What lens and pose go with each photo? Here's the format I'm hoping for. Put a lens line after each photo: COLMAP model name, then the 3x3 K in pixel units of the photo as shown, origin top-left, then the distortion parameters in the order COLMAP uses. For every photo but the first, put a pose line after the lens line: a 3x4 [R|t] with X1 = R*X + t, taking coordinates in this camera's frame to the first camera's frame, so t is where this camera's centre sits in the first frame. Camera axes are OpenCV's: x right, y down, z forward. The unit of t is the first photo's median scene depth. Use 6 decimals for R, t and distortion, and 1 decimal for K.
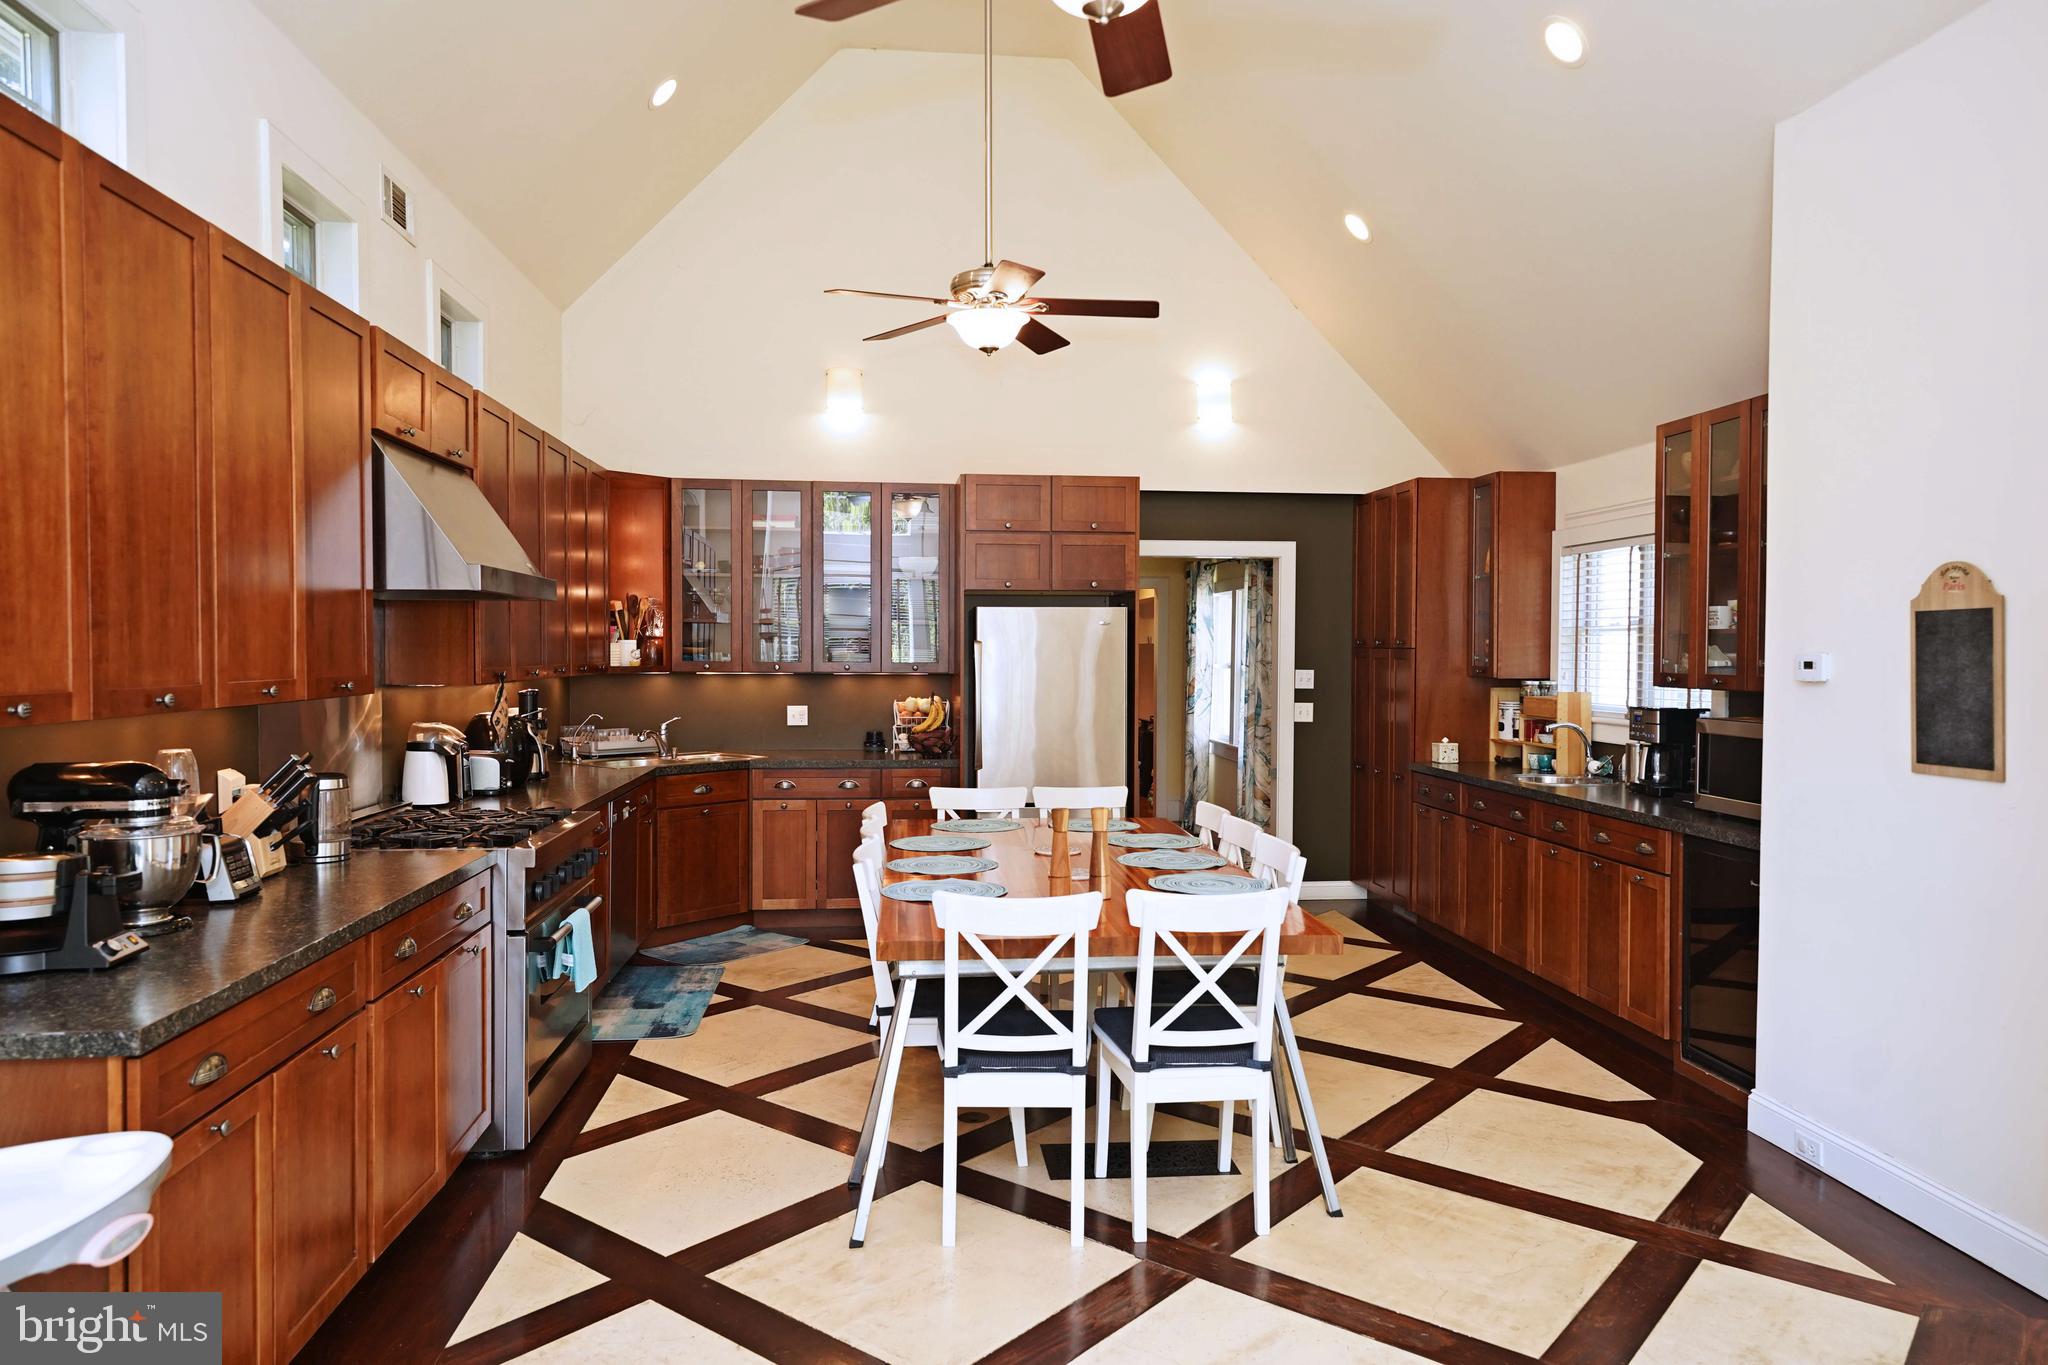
lens RADIAL K [[1325.3, 0, 1025.8], [0, 1325.3, 680.9], [0, 0, 1]] dist [0.022186, -0.000949]
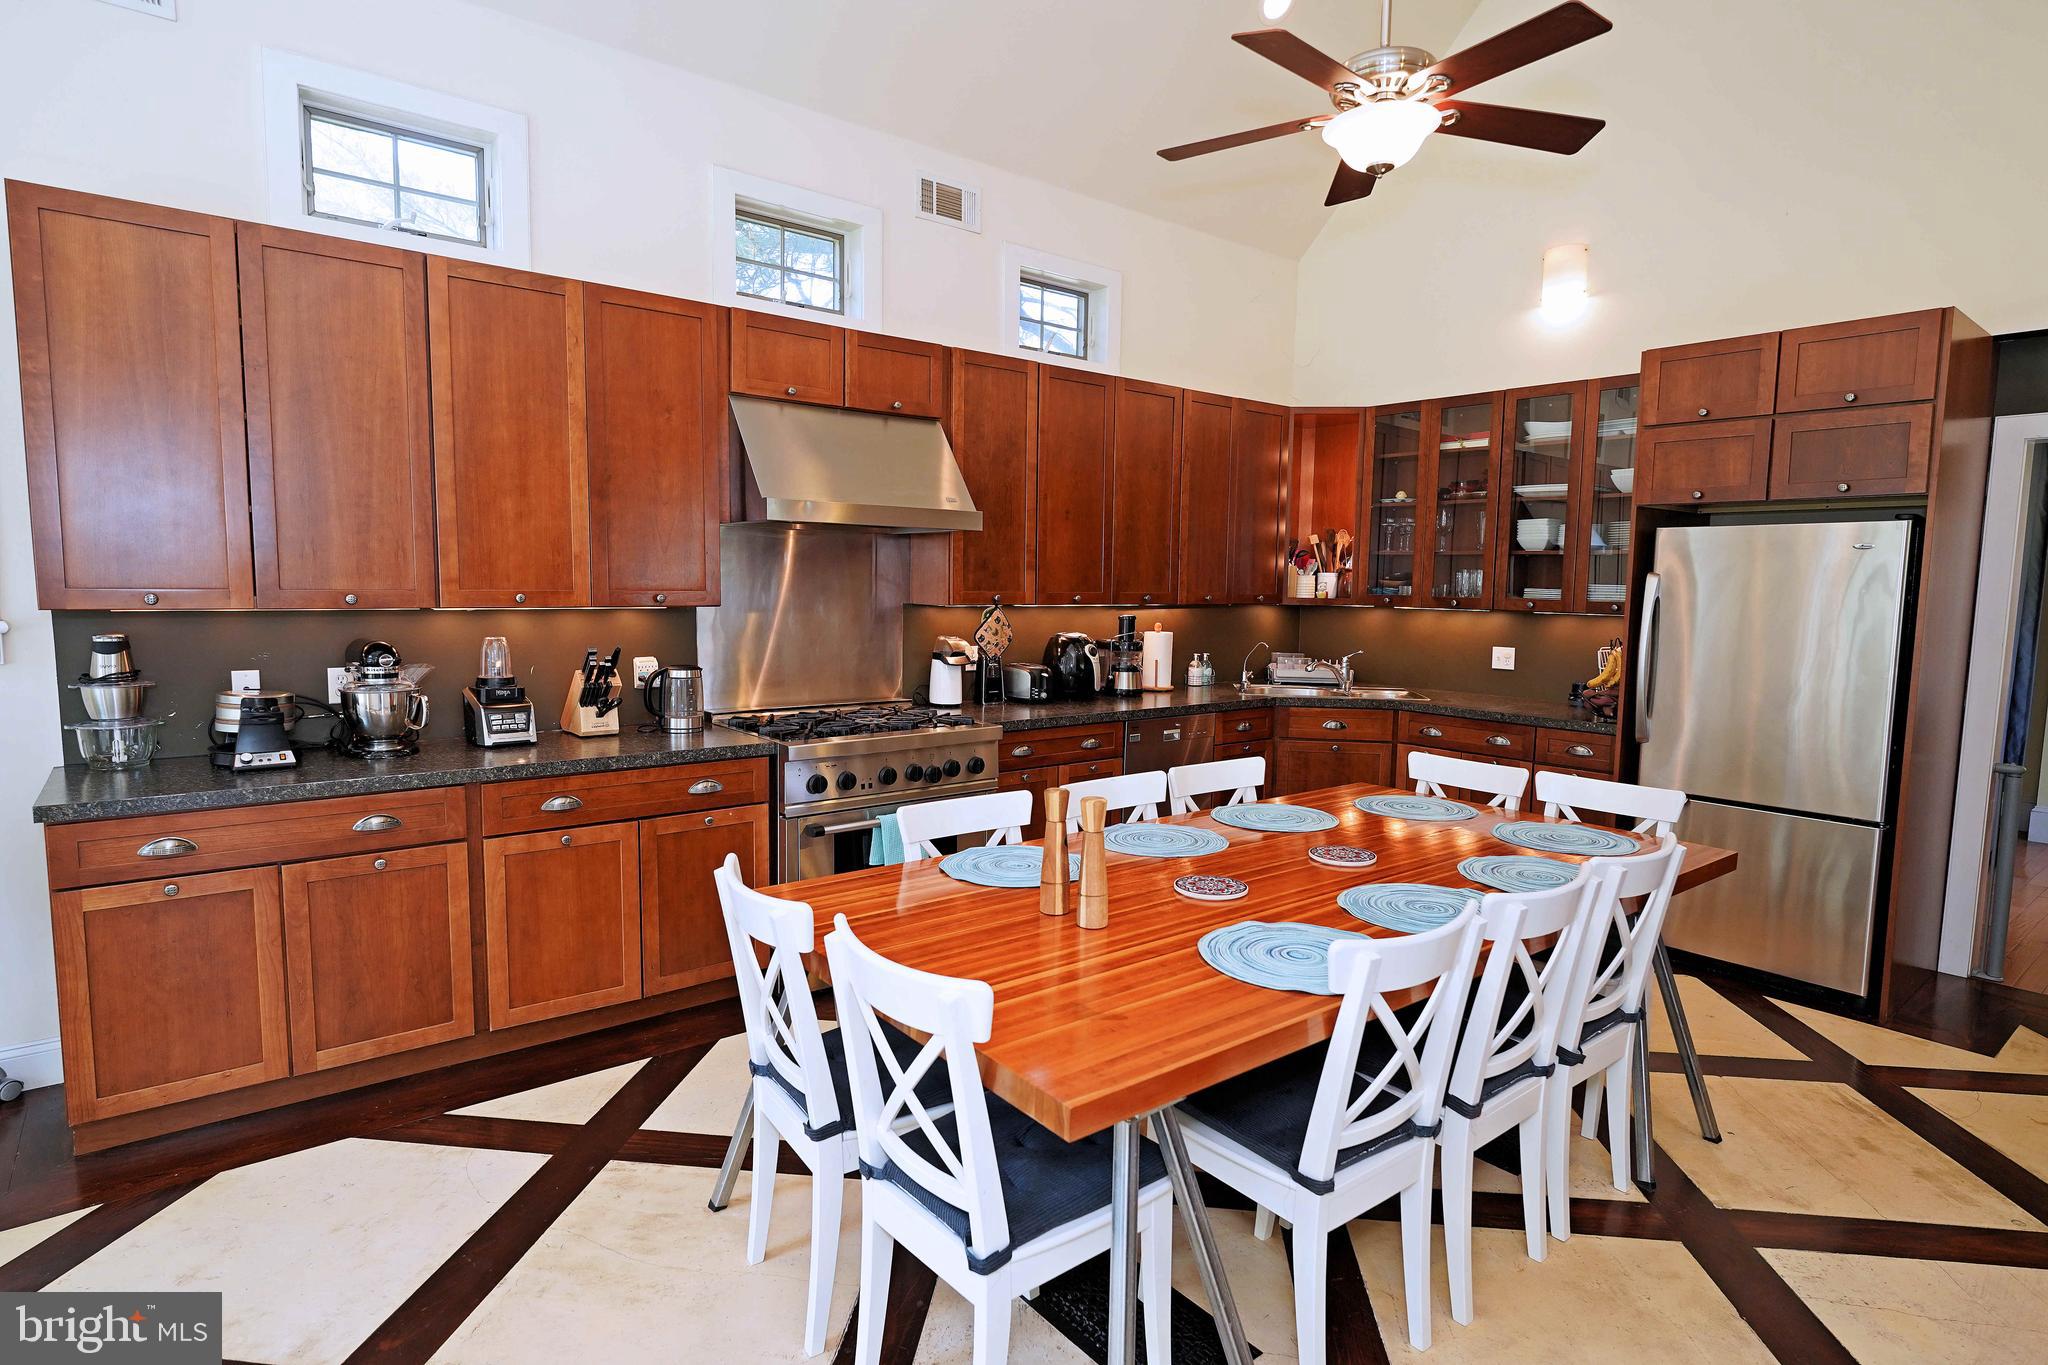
lens RADIAL K [[1071.3, 0, 1027.1], [0, 1071.3, 678.9], [0, 0, 1]] dist [0.008889, -0.001402]
pose [[0.553851, 0.082867, -0.828482, 0.280889], [-0.034085, 0.996457, 0.076882, -0.005184], [0.831918, -0.014342, 0.554714, 0.367176]]
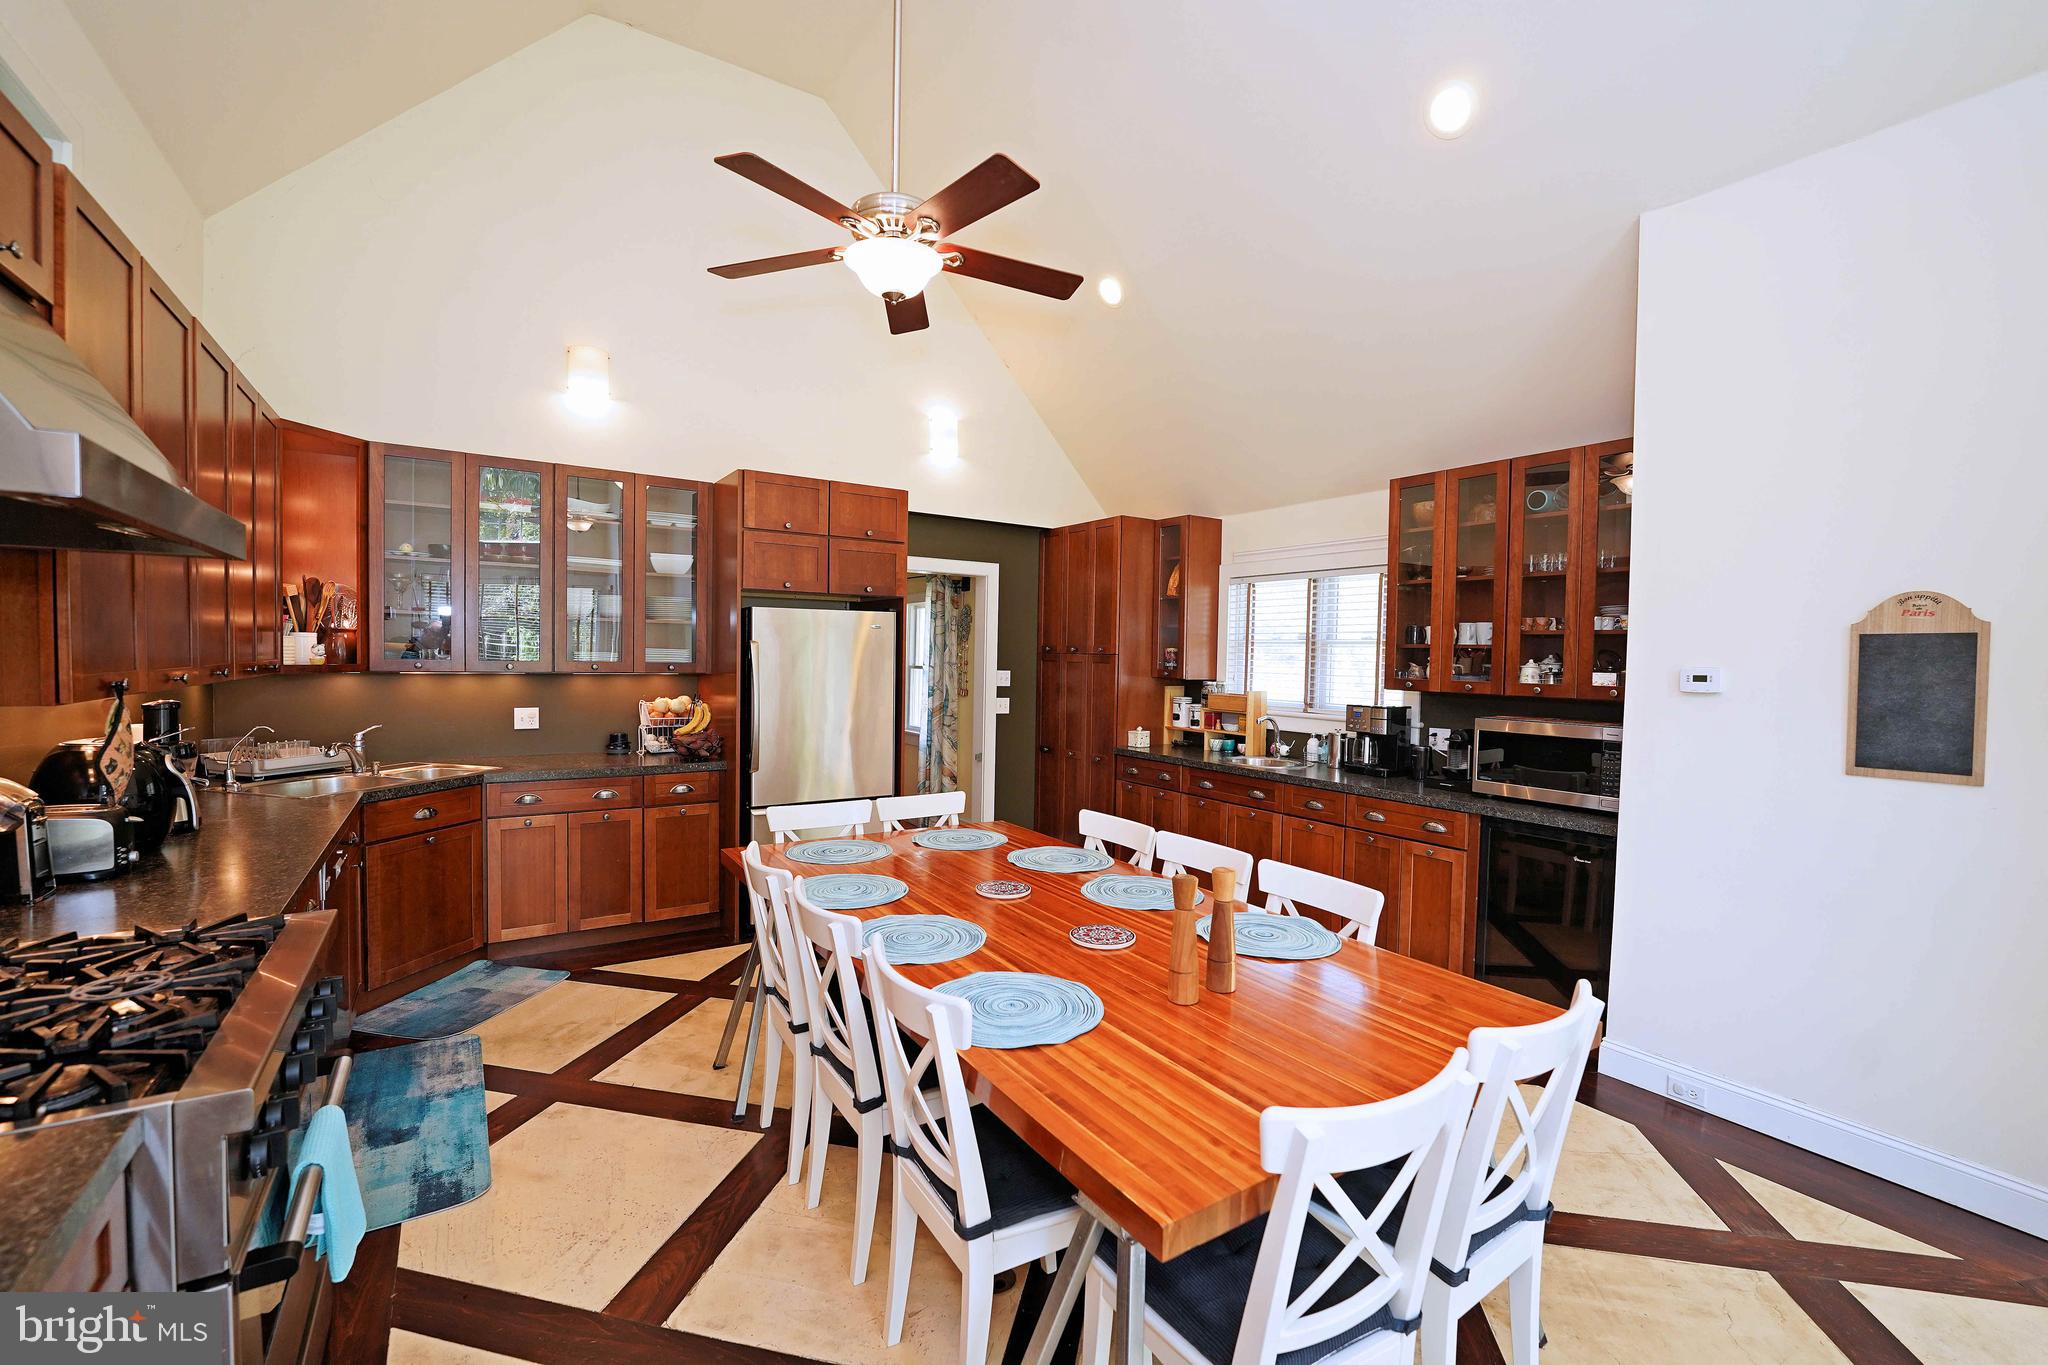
lens RADIAL K [[848.0, 0, 1019.4], [0, 848.0, 683.0], [0, 0, 1]] dist [-0.027246, 0.004540]
pose [[0.889521, -0.002659, 0.456887, -0.149212], [-0.003825, 0.999905, 0.013266, -0.008552], [-0.456879, -0.013548, 0.889426, 0.355624]]
